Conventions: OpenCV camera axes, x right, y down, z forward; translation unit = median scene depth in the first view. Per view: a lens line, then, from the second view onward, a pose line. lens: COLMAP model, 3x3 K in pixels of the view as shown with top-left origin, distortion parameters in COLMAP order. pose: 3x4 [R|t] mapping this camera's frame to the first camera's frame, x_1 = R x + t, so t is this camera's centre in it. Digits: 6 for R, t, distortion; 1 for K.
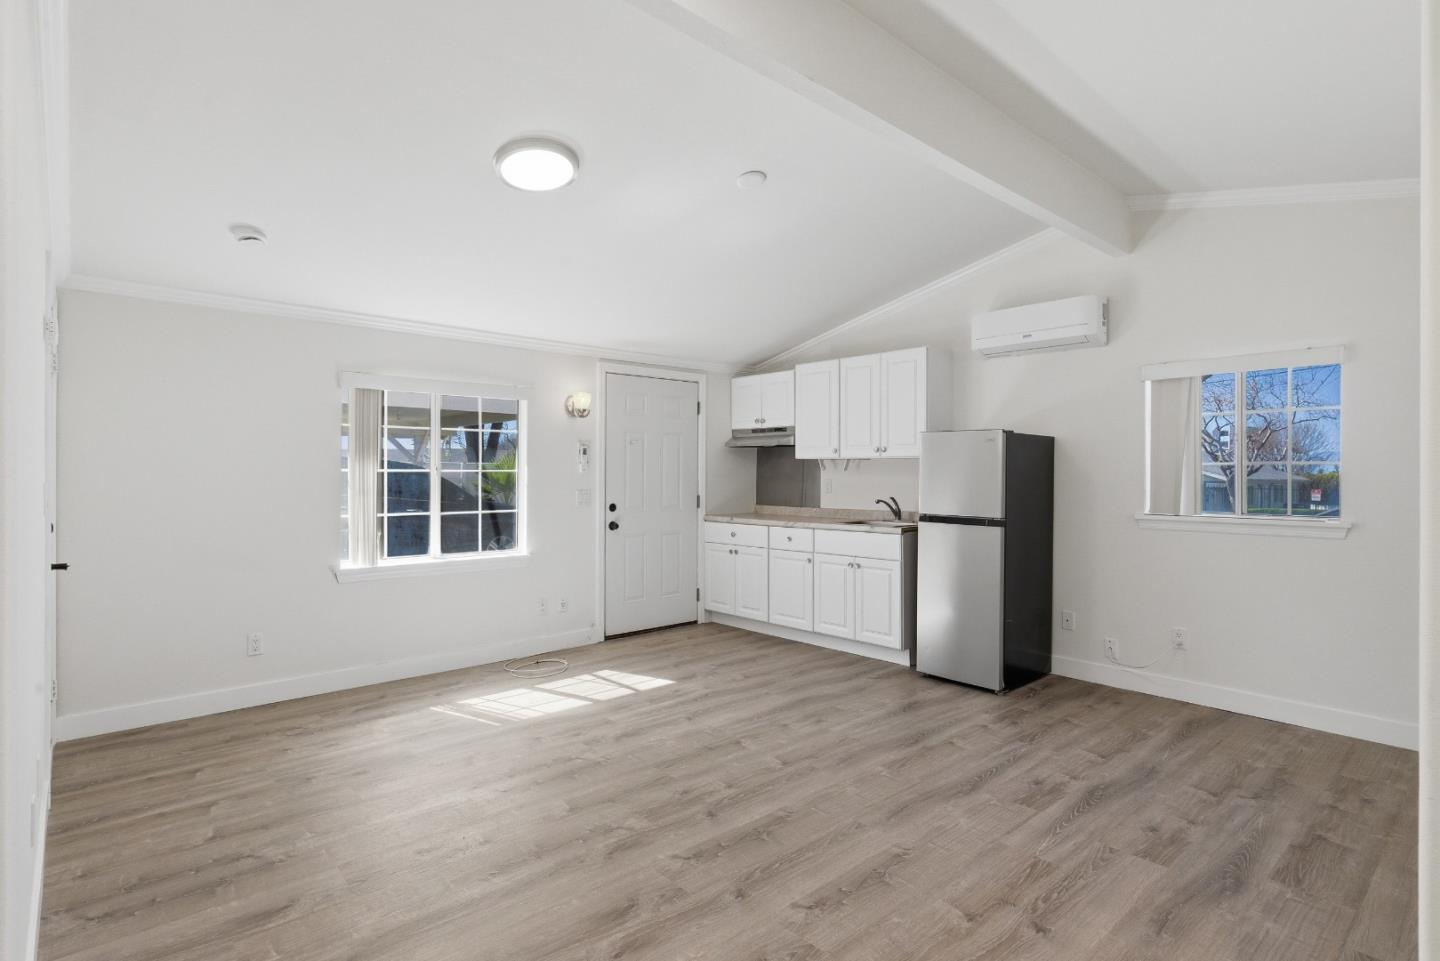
lens RADIAL K [[722.4, 0, 740.6], [0, 722.4, 472.7], [0, 0, 1]] dist [0.001651, 0.000390]
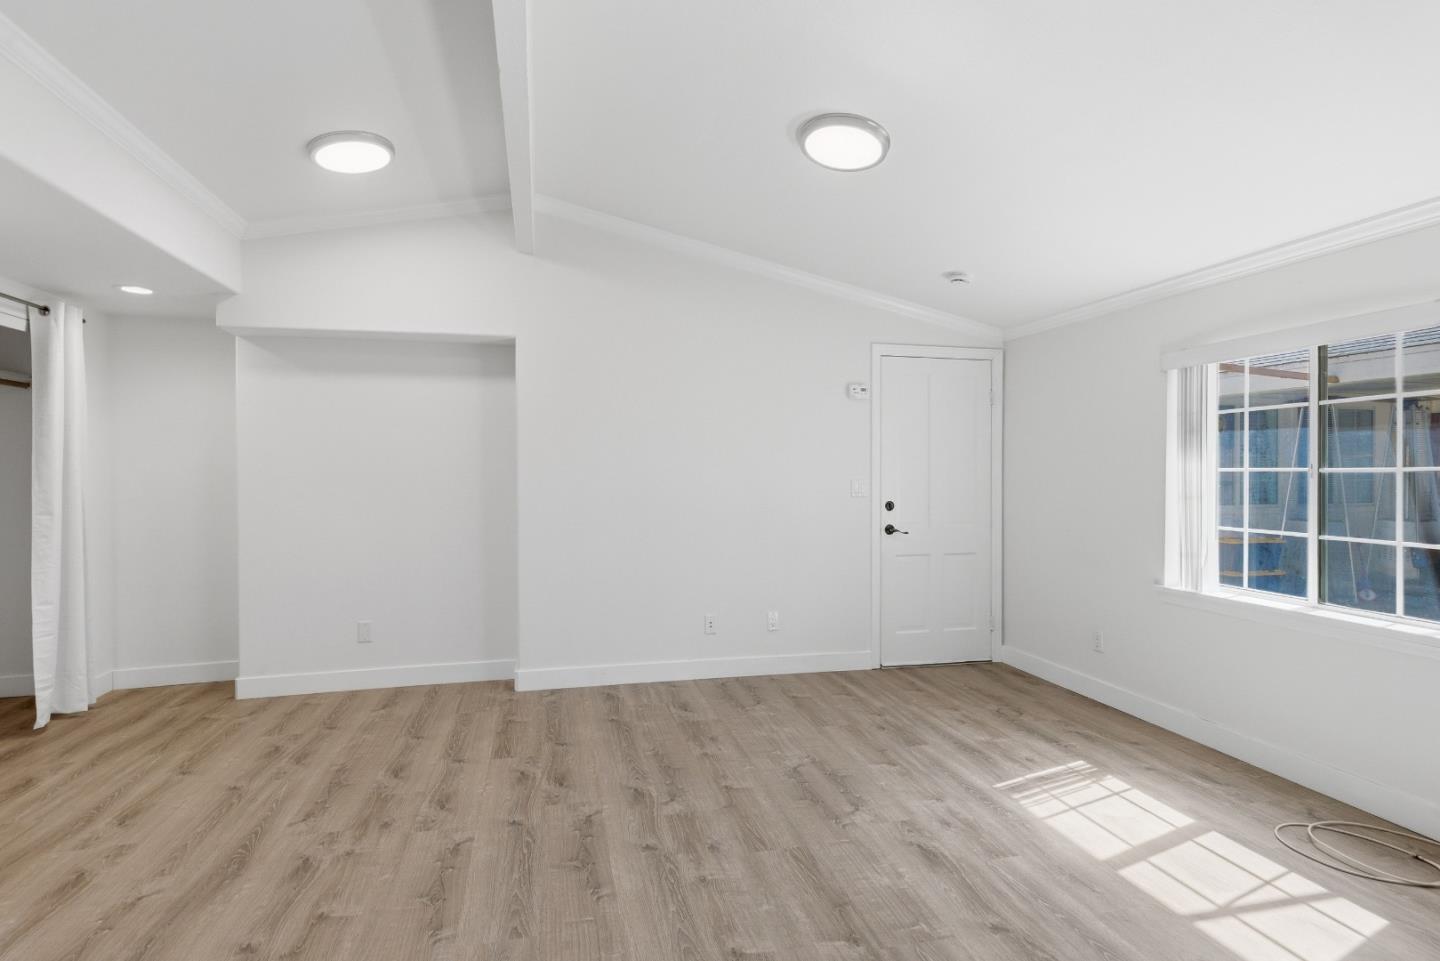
lens RADIAL K [[691.1, 0, 695.7], [0, 691.1, 478.6], [0, 0, 1]] dist [0.001529, -0.000515]
pose [[-0.504217, 0.007444, -0.863545, 0.397960], [0.001253, 0.999968, 0.007888, -0.000158], [0.863576, 0.002896, -0.504210, 0.871760]]
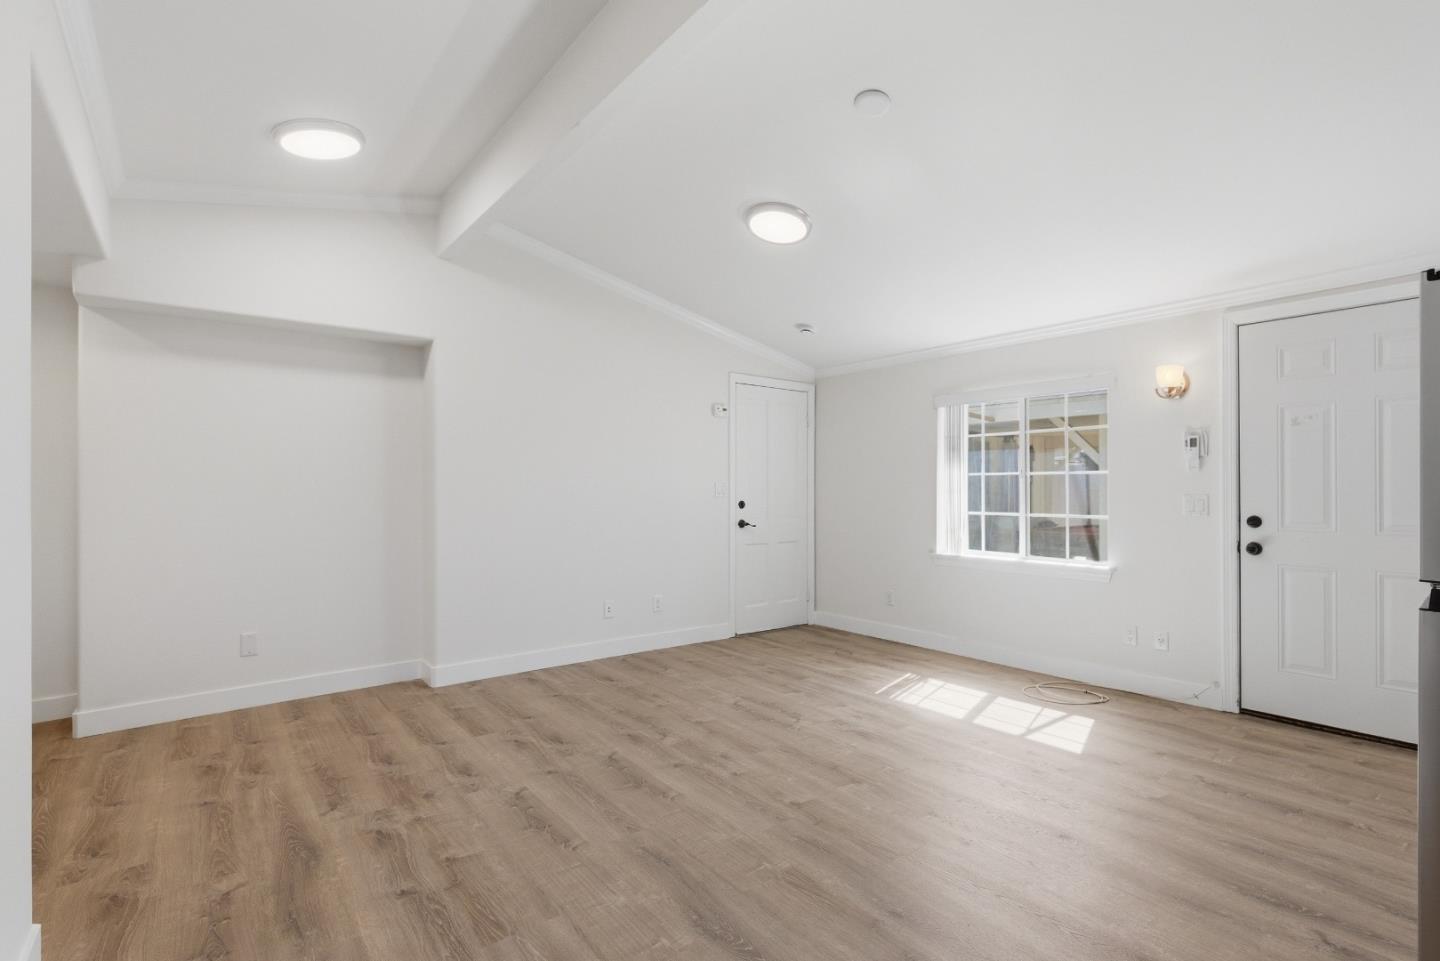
lens RADIAL K [[673.3, 0, 727.0], [0, 673.3, 488.2], [0, 0, 1]] dist [-0.000092, 0.000166]
pose [[-0.074501, -0.004972, -0.997209, 0.593734], [0.001148, 0.999986, -0.005071, 0.024219], [0.997220, -0.001523, -0.074495, 0.676883]]
